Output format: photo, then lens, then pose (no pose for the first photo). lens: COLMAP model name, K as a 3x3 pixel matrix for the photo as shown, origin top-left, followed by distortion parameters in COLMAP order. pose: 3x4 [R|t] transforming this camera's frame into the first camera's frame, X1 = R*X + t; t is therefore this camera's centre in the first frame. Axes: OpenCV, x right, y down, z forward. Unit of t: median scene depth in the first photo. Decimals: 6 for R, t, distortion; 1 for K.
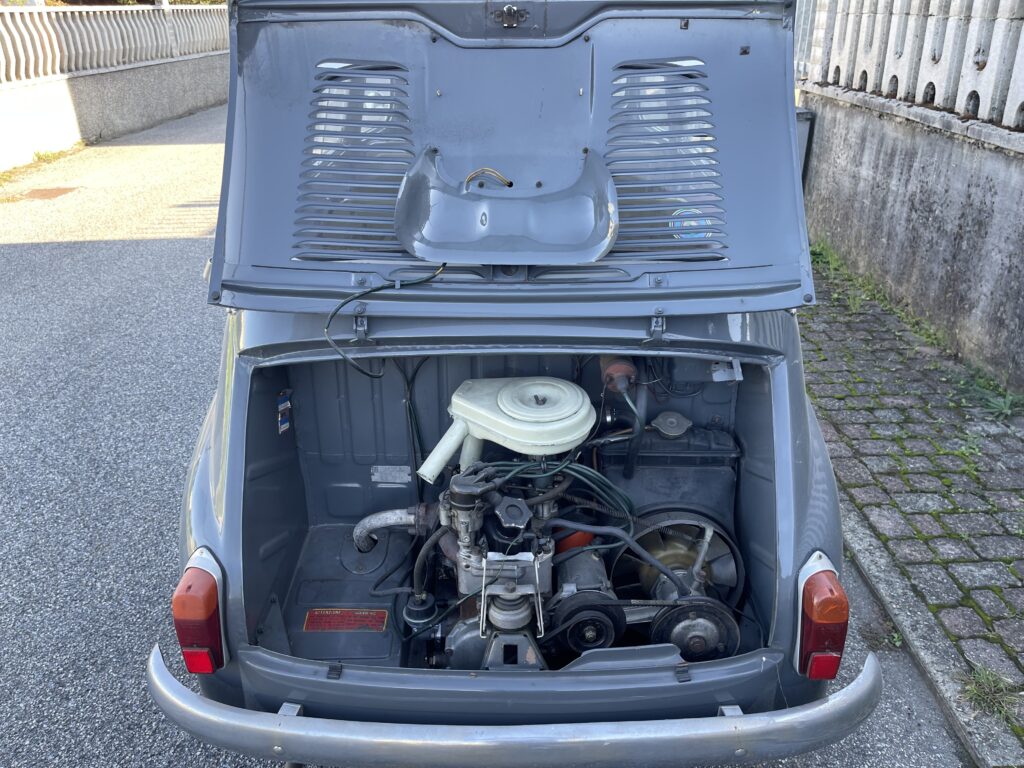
lens RADIAL K [[787.5, 0, 500.2], [0, 787.5, 389.3], [0, 0, 1]] dist [0.067862, -0.092771]
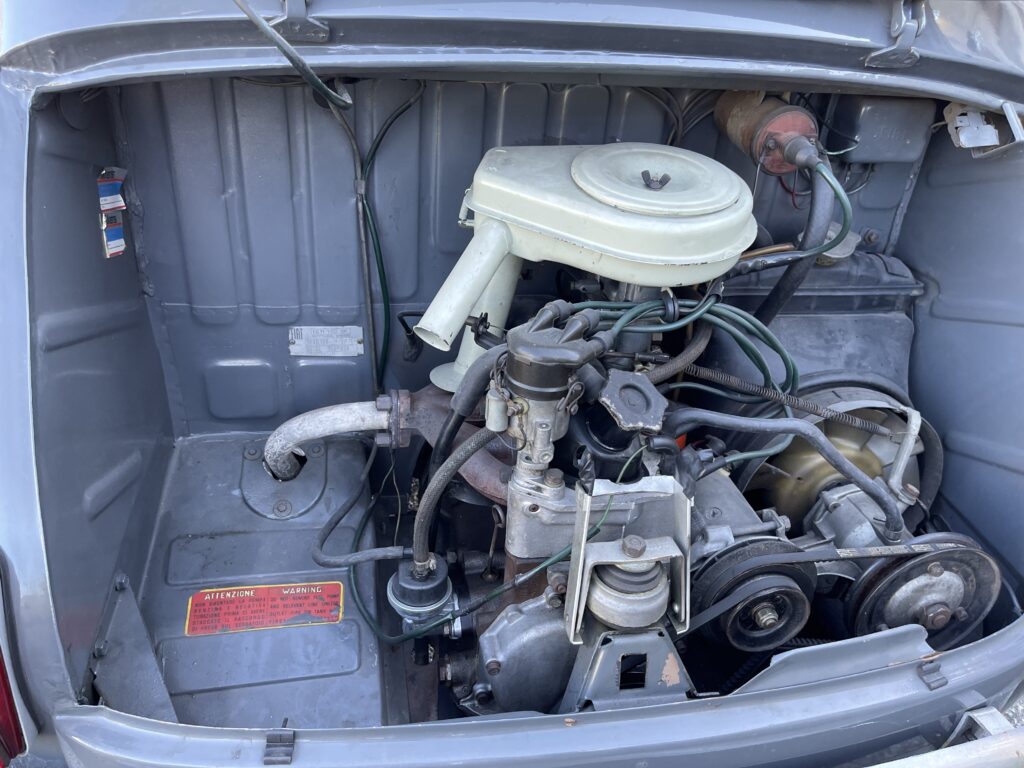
lens RADIAL K [[787.5, 0, 500.2], [0, 787.5, 389.3], [0, 0, 1]] dist [0.067862, -0.092771]
pose [[0.979074, -0.036159, 0.200266, -0.151977], [0.007456, 0.989801, 0.142260, 0.072300], [-0.203368, -0.137790, 0.969358, 0.494167]]
